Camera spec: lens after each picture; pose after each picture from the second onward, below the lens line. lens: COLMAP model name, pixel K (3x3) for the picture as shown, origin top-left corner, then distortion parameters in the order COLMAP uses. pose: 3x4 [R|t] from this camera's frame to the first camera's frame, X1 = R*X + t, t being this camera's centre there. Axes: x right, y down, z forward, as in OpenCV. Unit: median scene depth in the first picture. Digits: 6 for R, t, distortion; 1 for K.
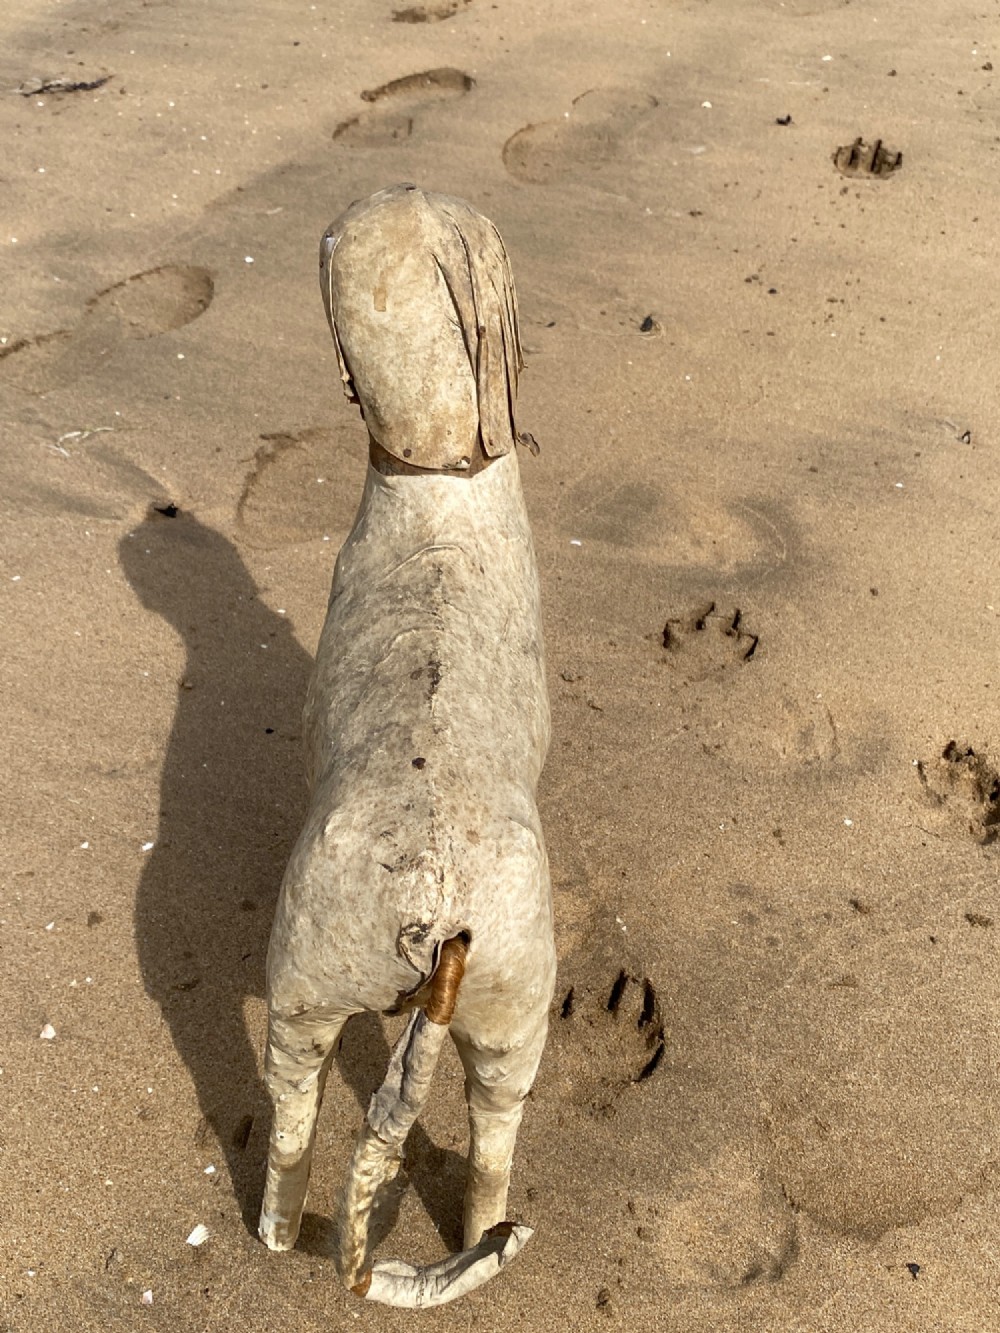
lens RADIAL K [[1492.3, 0, 500.0], [0, 1492.3, 666.5], [0, 0, 1]] dist [0.197331, -0.603250]
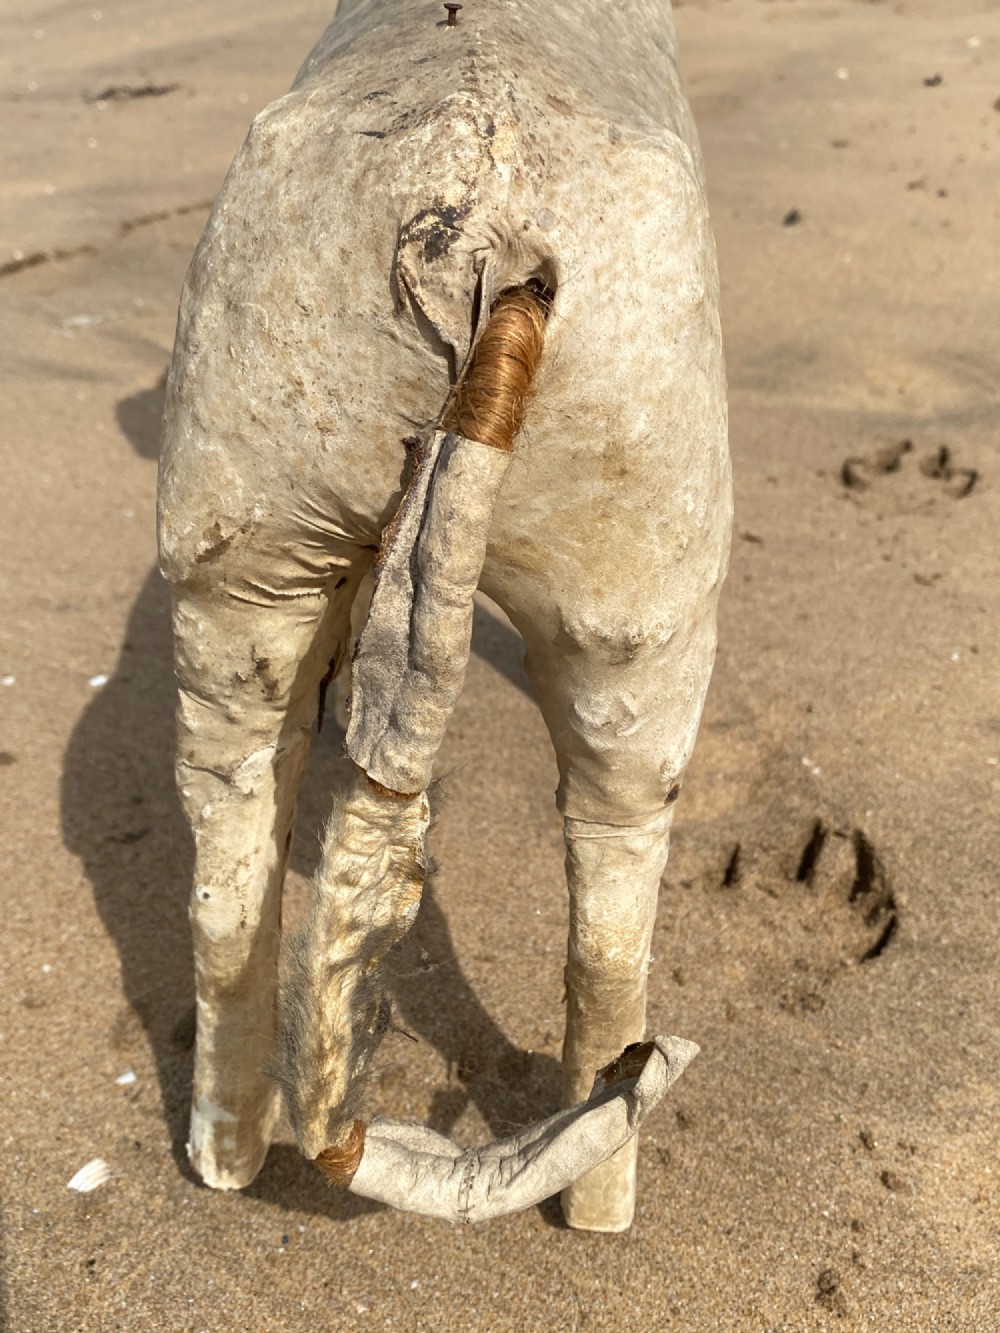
lens RADIAL K [[1511.4, 0, 521.2], [0, 1511.4, 664.4], [0, 0, 1]] dist [0.181657, -0.565325]
pose [[0.998017, -0.015092, -0.061110, -0.002541], [0.005361, 0.987685, -0.156367, 0.285120], [0.062717, 0.155729, 0.985807, 0.432286]]
